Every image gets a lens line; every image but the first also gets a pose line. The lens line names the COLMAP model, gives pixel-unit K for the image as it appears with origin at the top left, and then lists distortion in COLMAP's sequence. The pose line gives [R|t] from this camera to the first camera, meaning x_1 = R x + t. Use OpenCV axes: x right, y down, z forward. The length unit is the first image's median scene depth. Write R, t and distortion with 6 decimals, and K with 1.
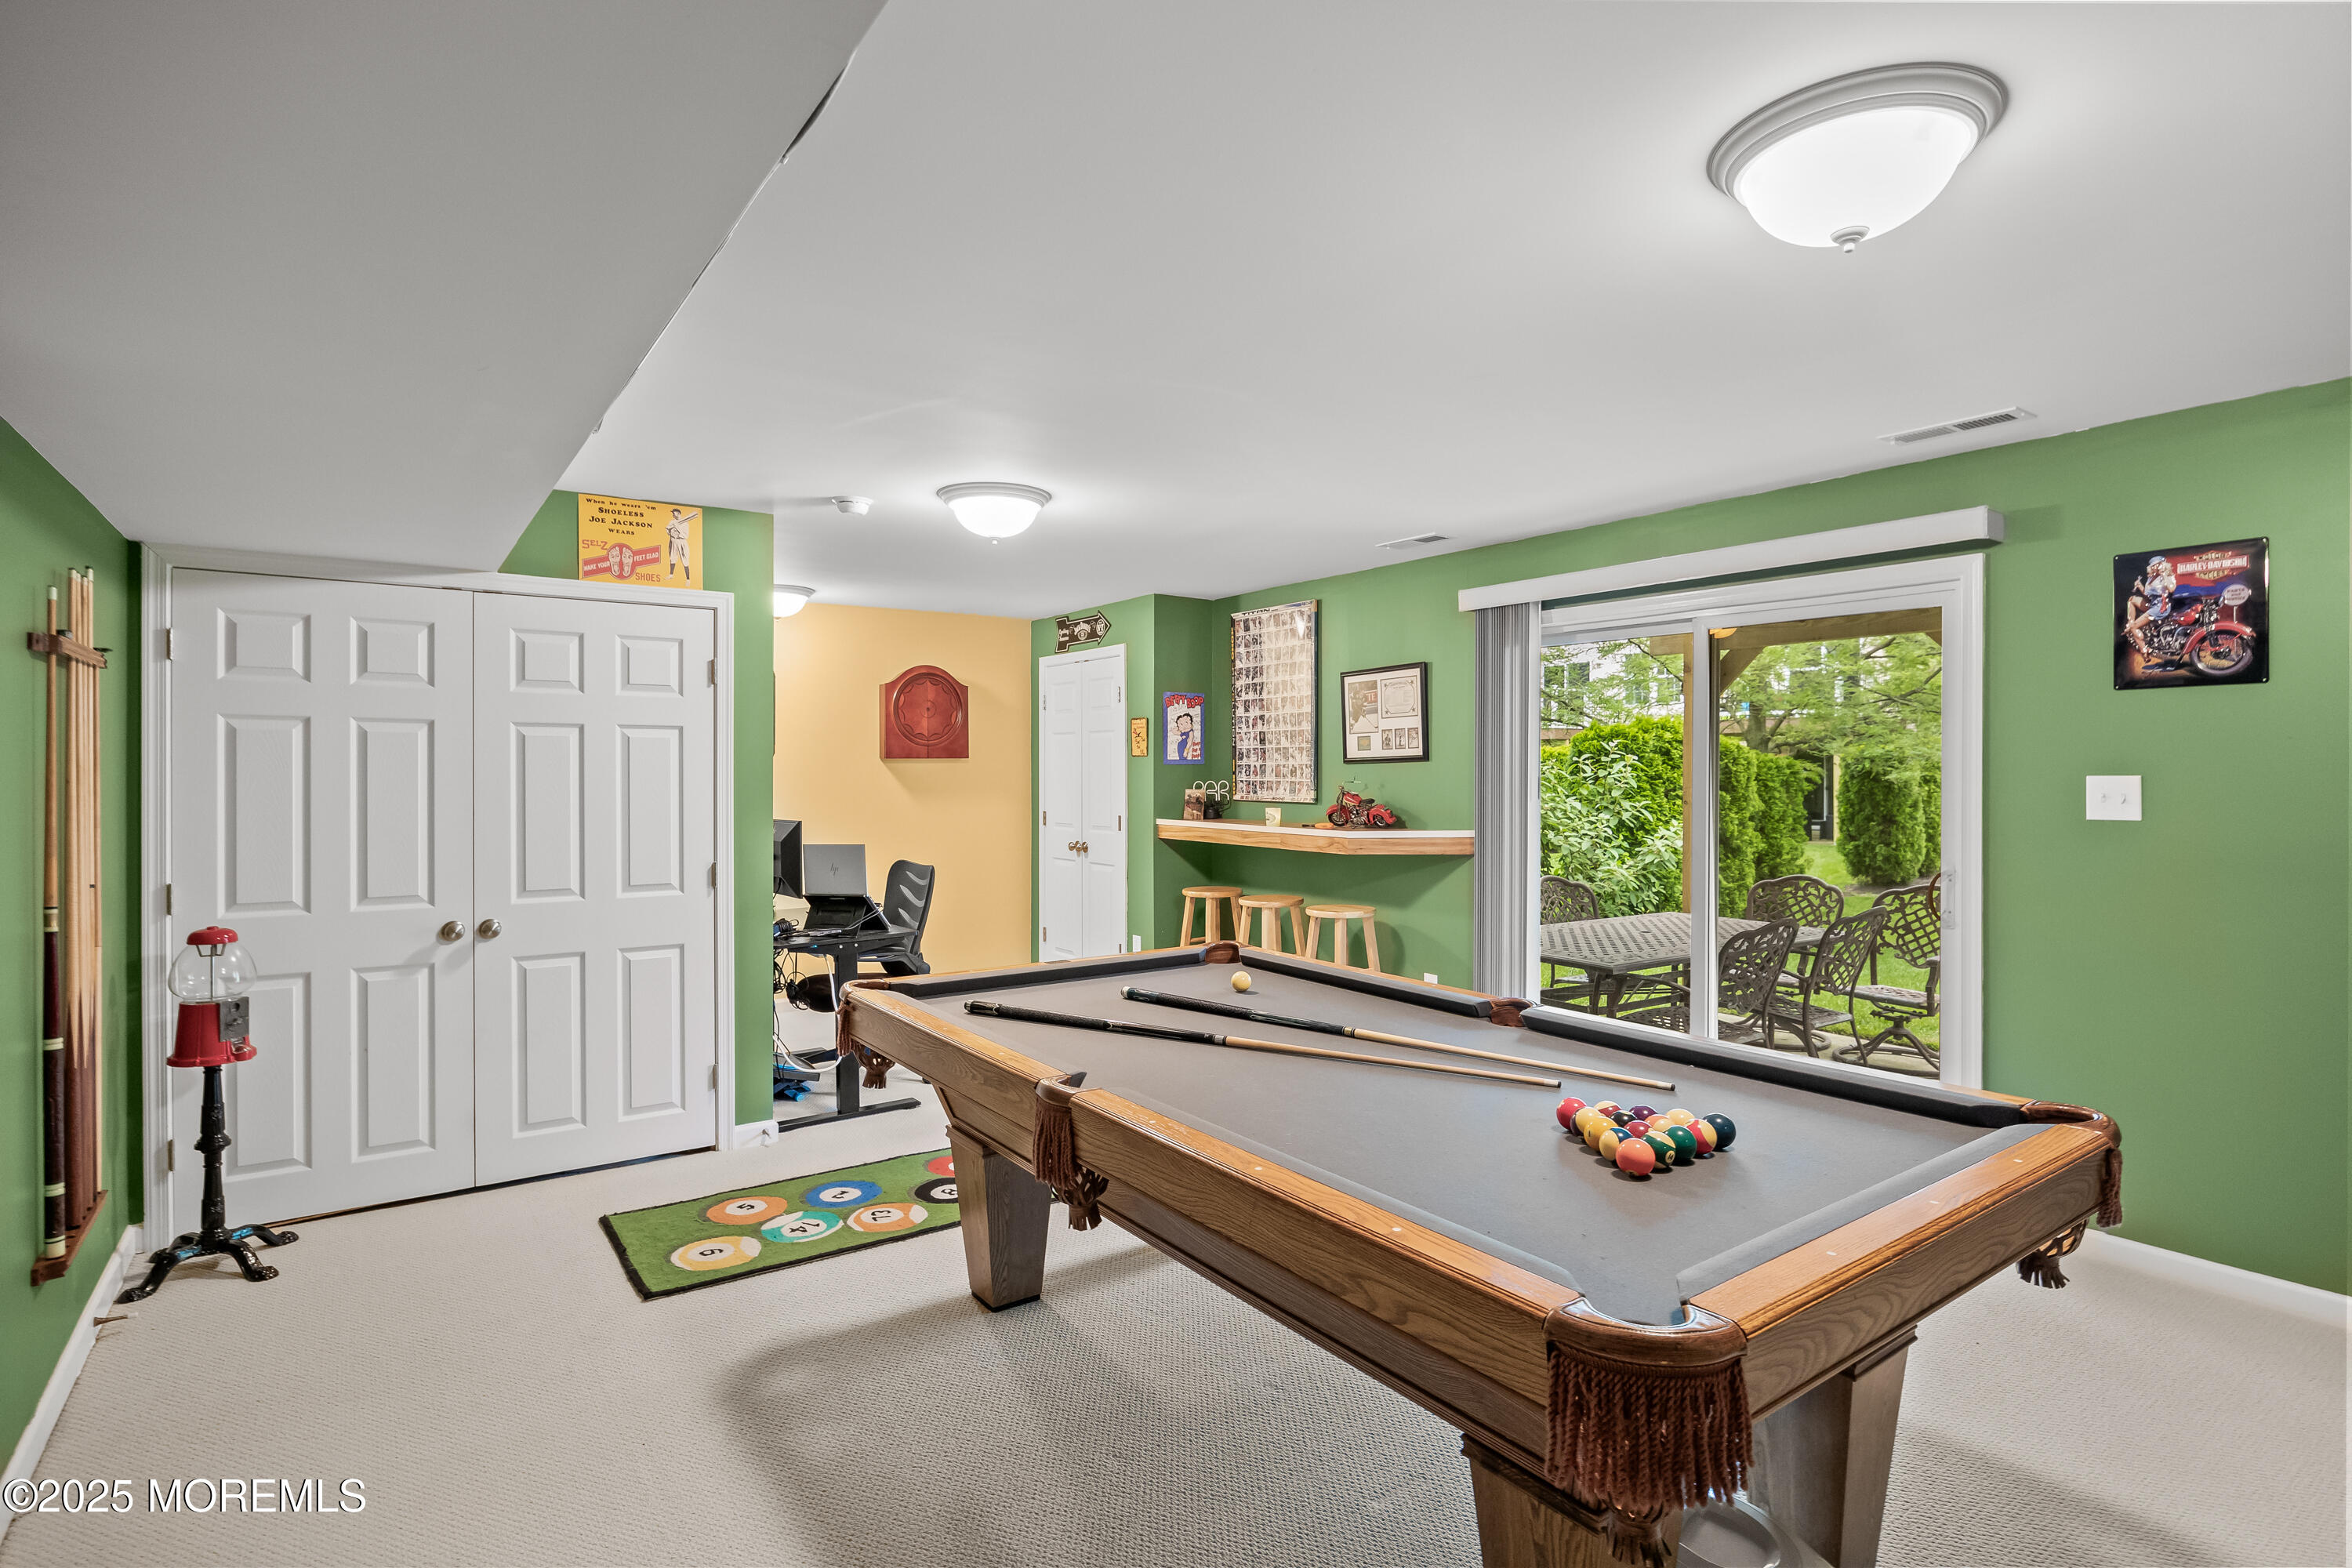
lens RADIAL K [[1149.7, 0, 1187.7], [0, 1149.7, 775.5], [0, 0, 1]] dist [-0.017867, -0.000014]
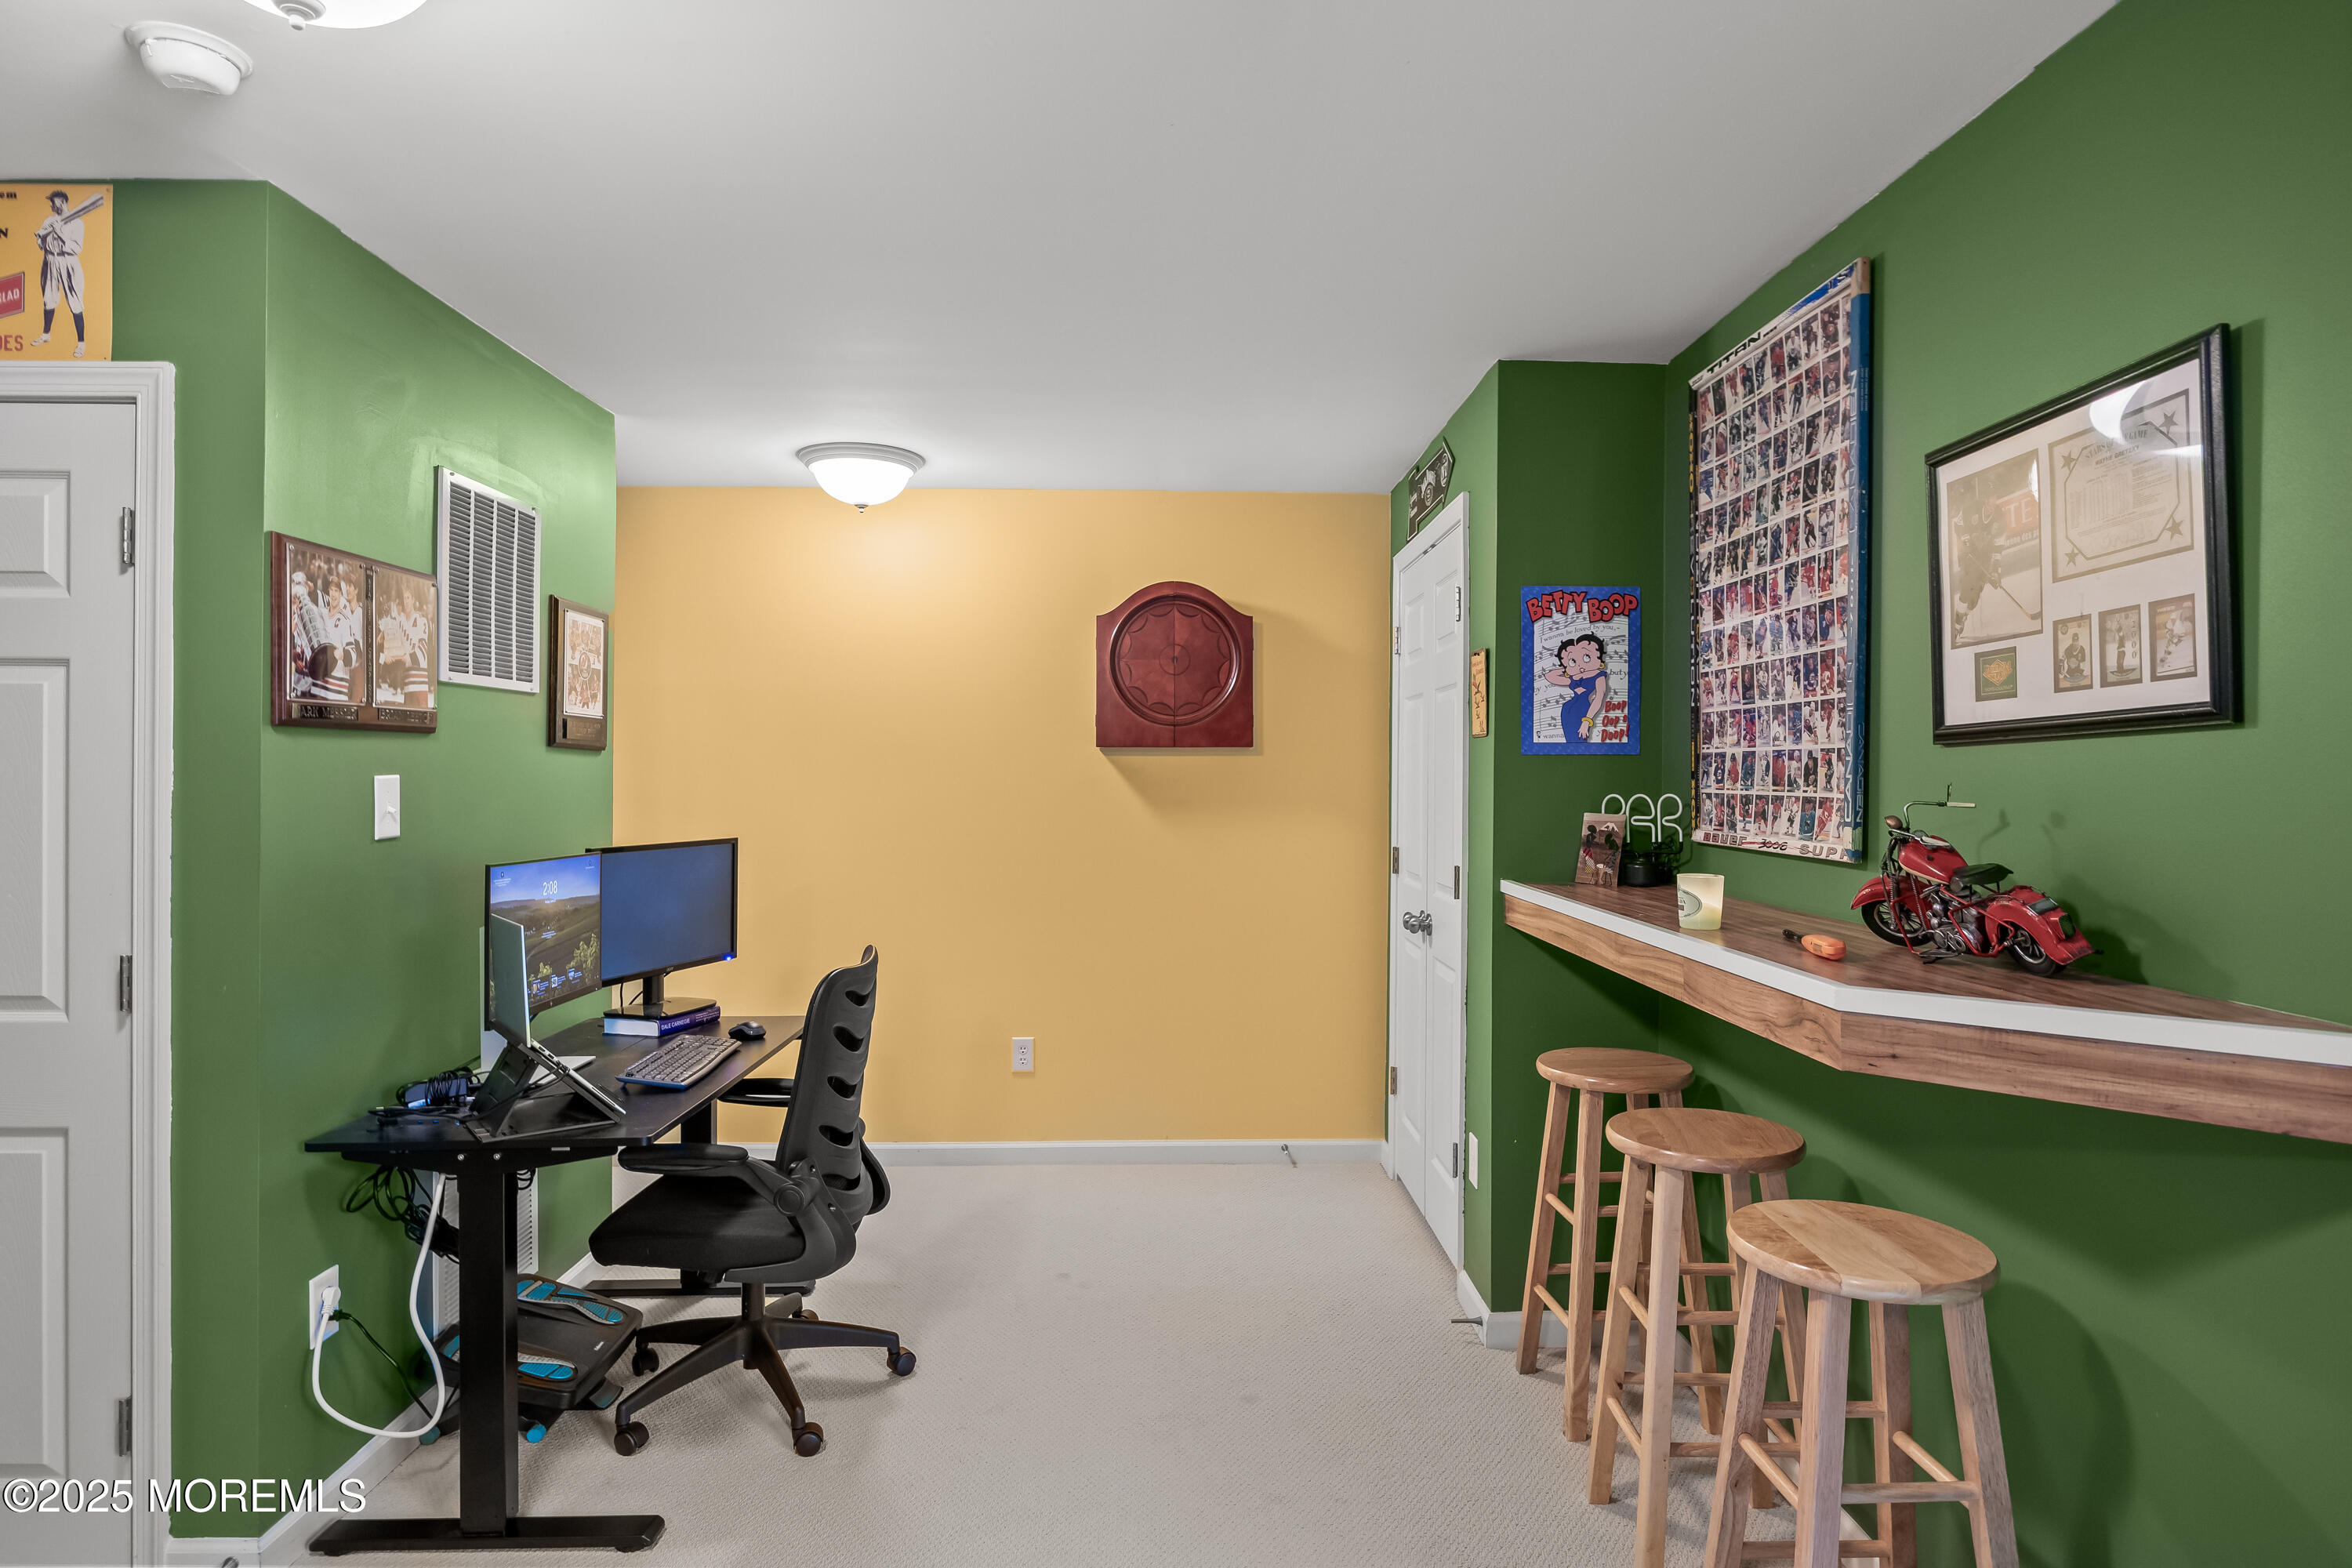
lens RADIAL K [[1299.4, 0, 1169.7], [0, 1299.4, 780.0], [0, 0, 1]] dist [-0.002665, -0.002938]
pose [[0.829136, 0.008192, -0.558988, 0.144528], [-0.009241, 0.999957, 0.000948, 0.000779], [0.558971, 0.004380, 0.829176, 0.531154]]
